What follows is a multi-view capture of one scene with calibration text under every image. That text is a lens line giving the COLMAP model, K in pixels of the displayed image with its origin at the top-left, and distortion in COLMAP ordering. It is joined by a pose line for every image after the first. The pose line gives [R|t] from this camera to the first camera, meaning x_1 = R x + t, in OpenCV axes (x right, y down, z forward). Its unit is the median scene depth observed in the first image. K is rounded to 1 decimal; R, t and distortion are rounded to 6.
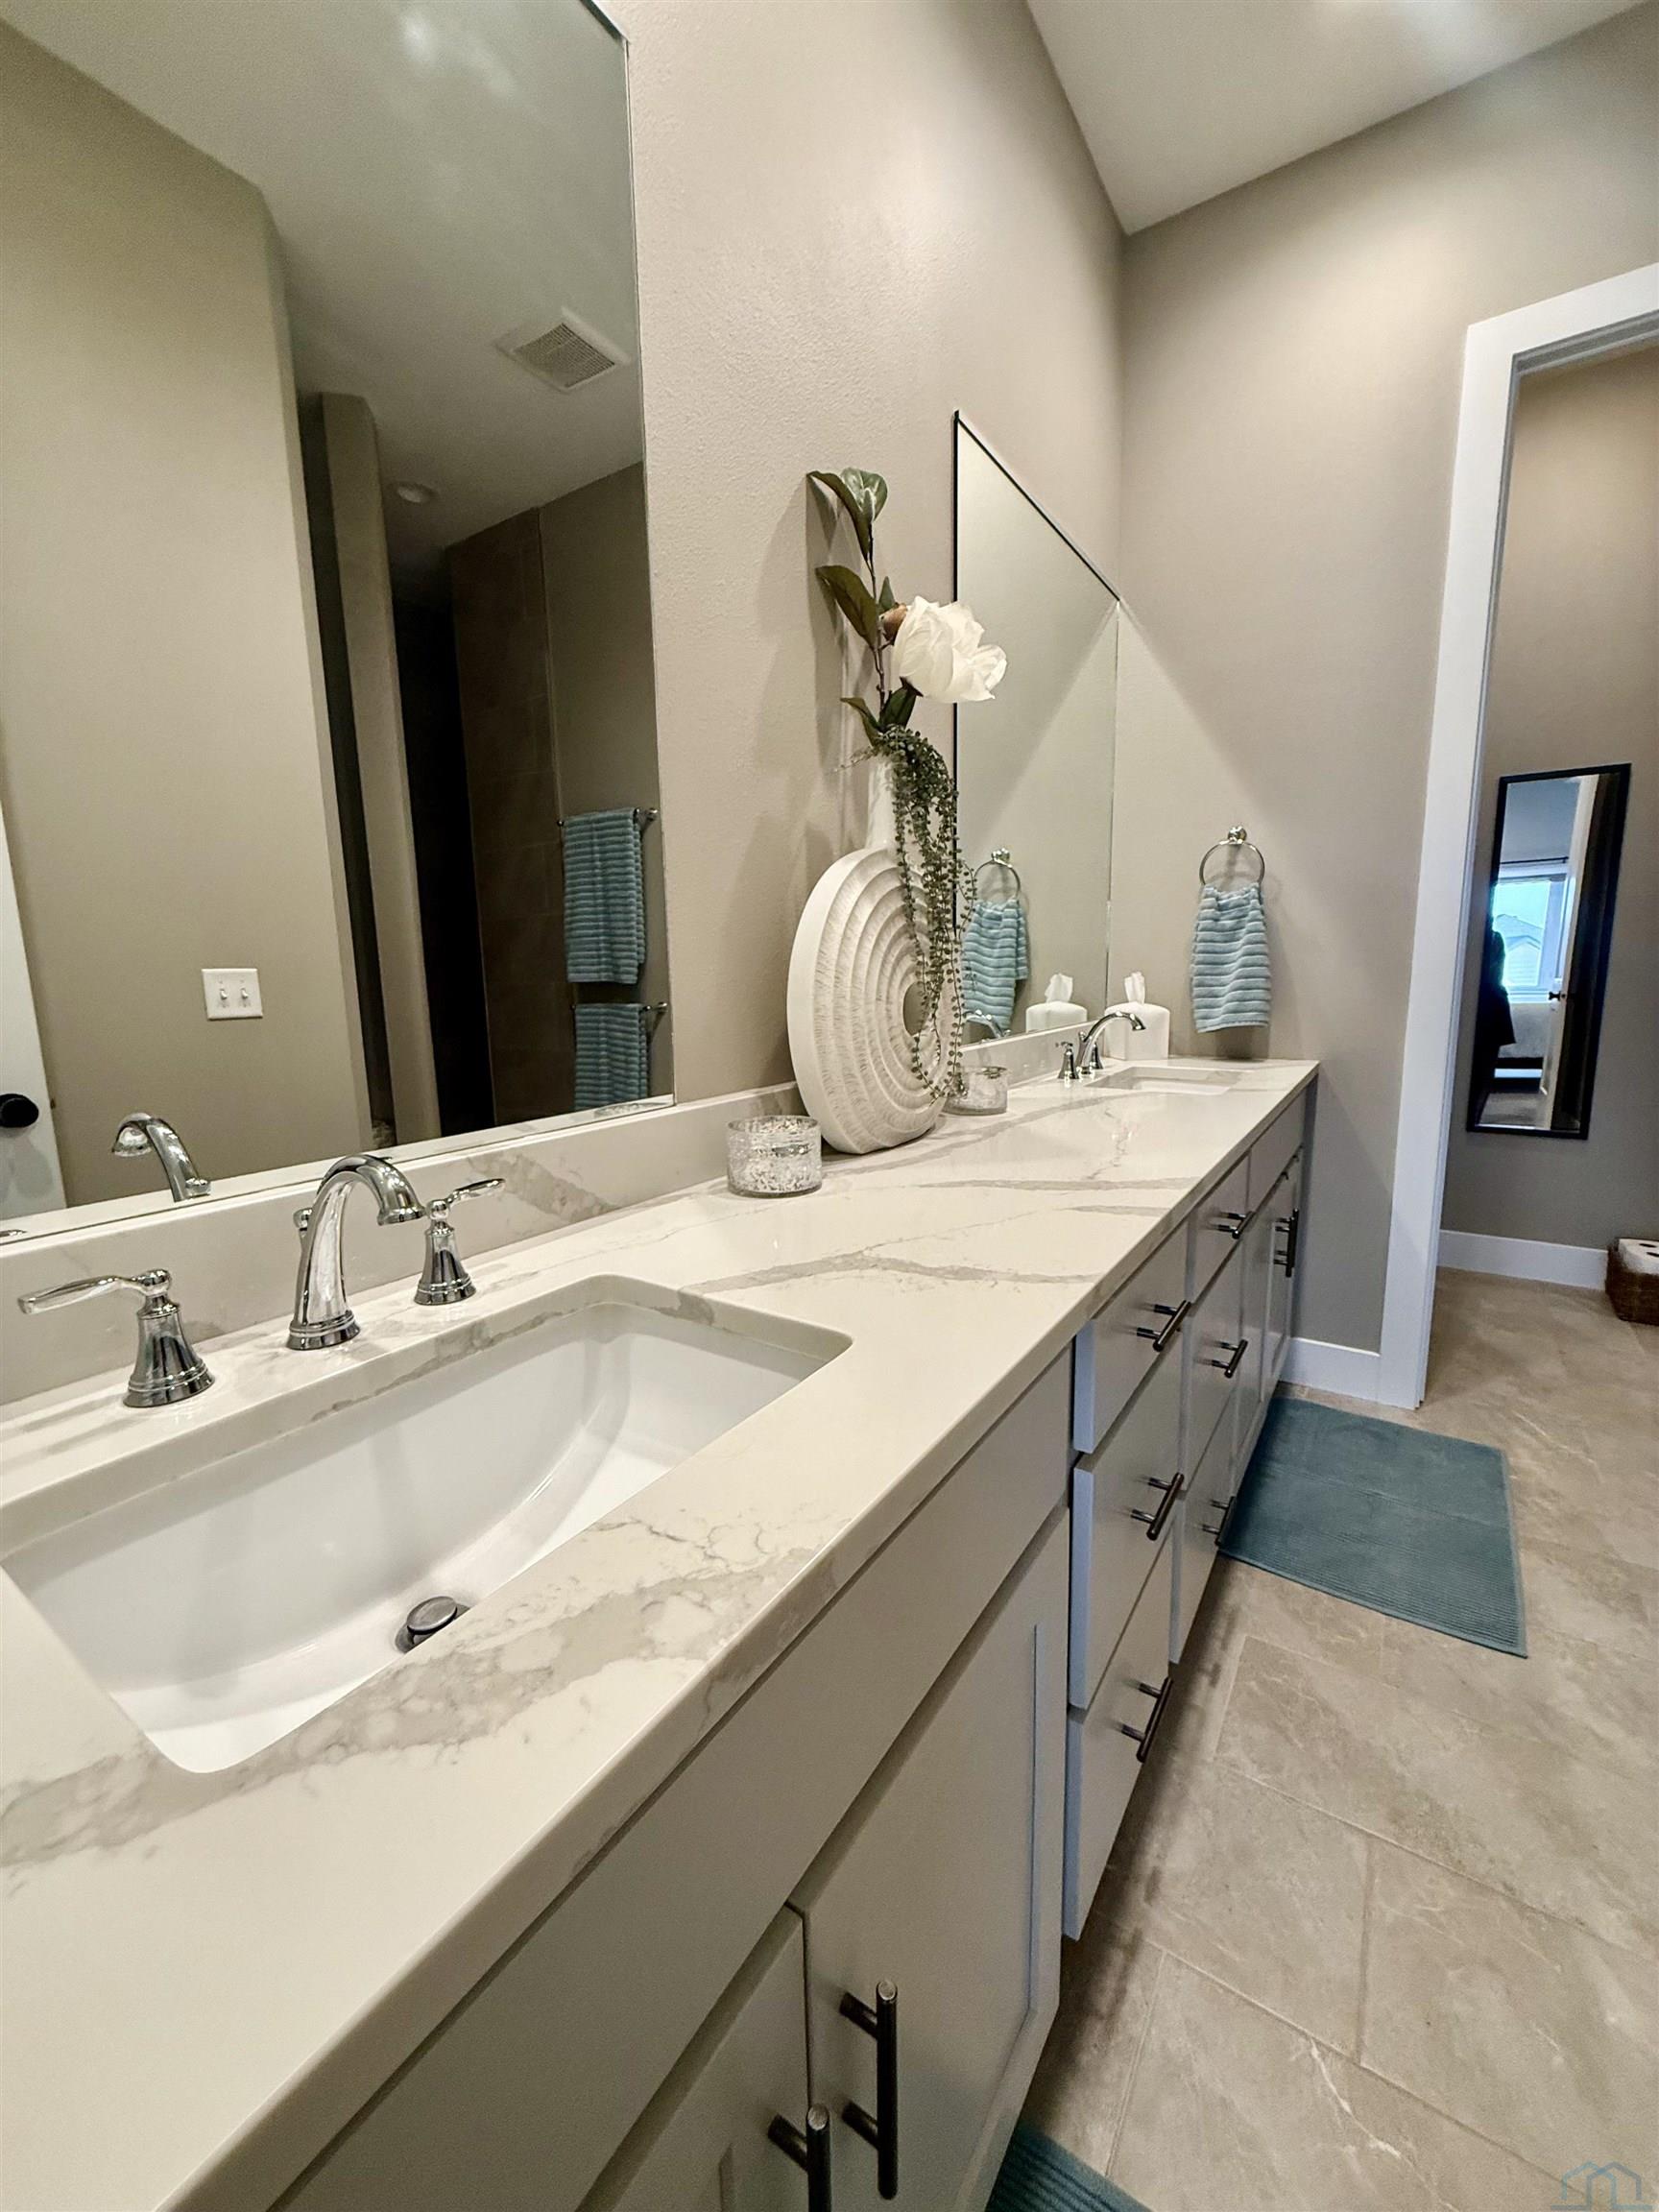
lens RADIAL K [[885.4, 0, 829.0], [0, 885.4, 1104.0], [0, 0, 1]] dist [-0.001097, -0.000012]
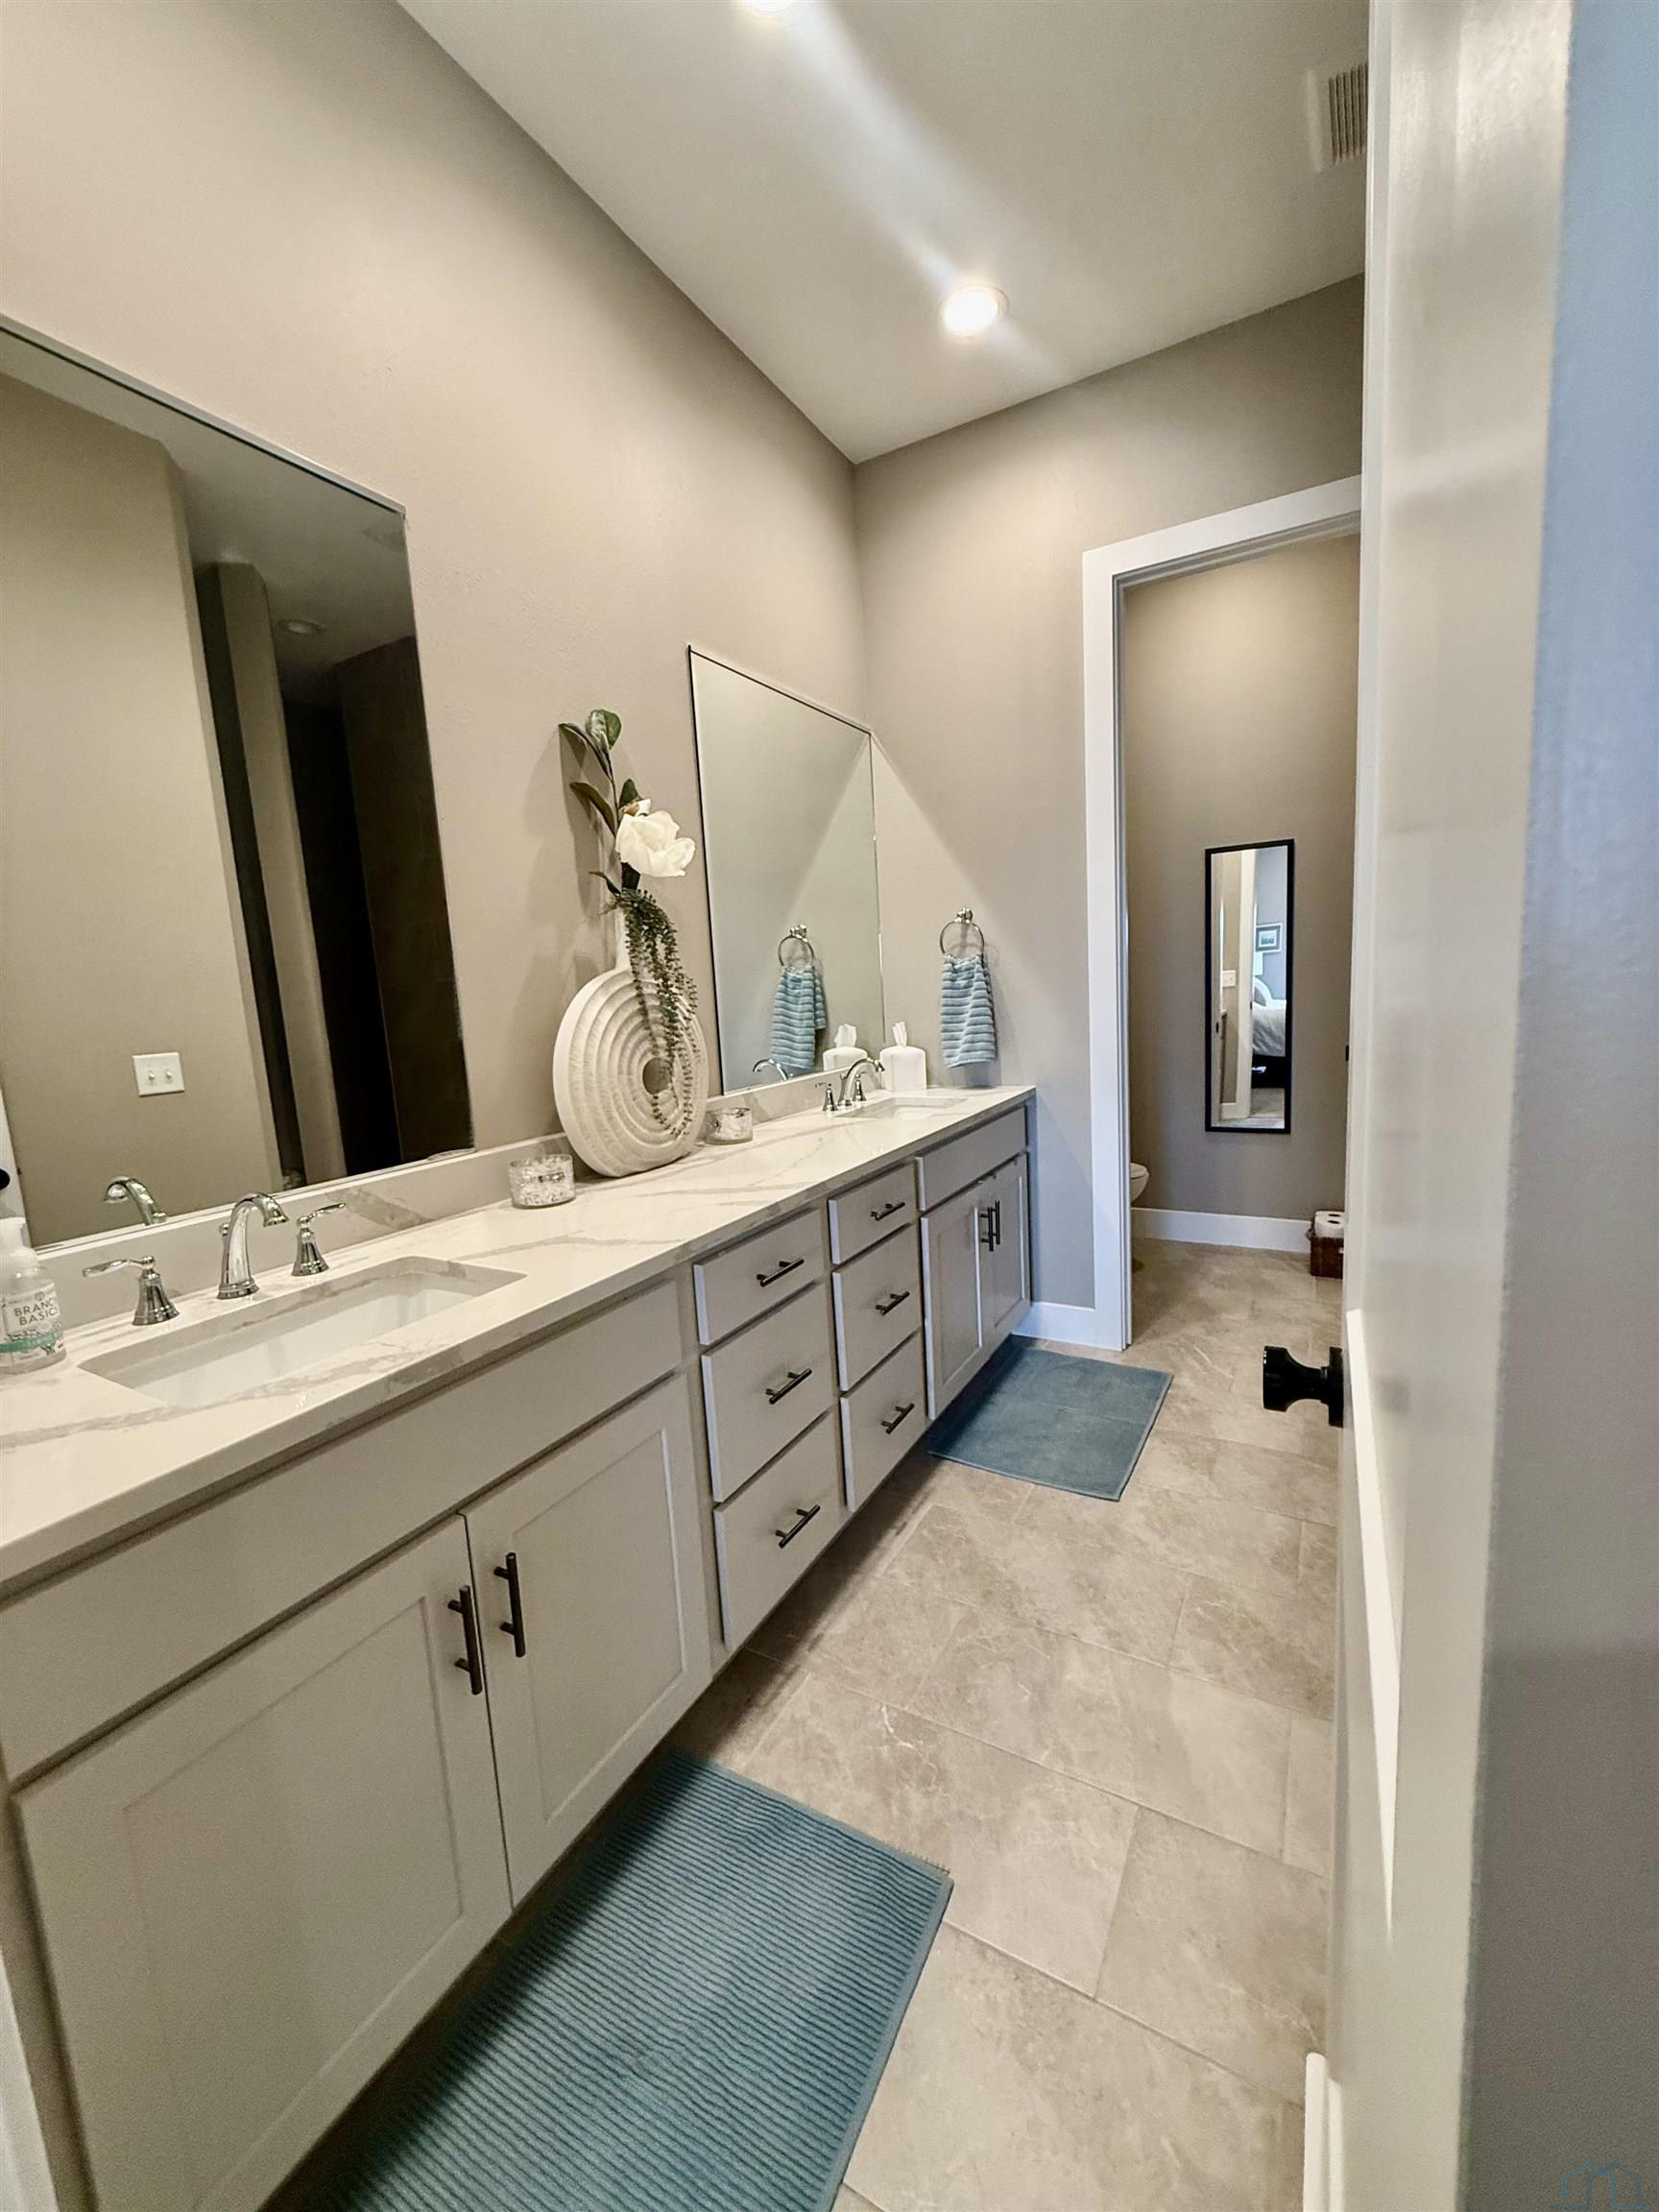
lens RADIAL K [[885.2, 0, 829.5], [0, 885.2, 1106.0], [0, 0, 1]] dist [0.001675, 0.000015]
pose [[0.996624, -0.047792, 0.066760, 0.293234], [0.049201, 0.998596, -0.019622, -0.015363], [-0.065729, 0.022841, 0.997576, -0.494080]]
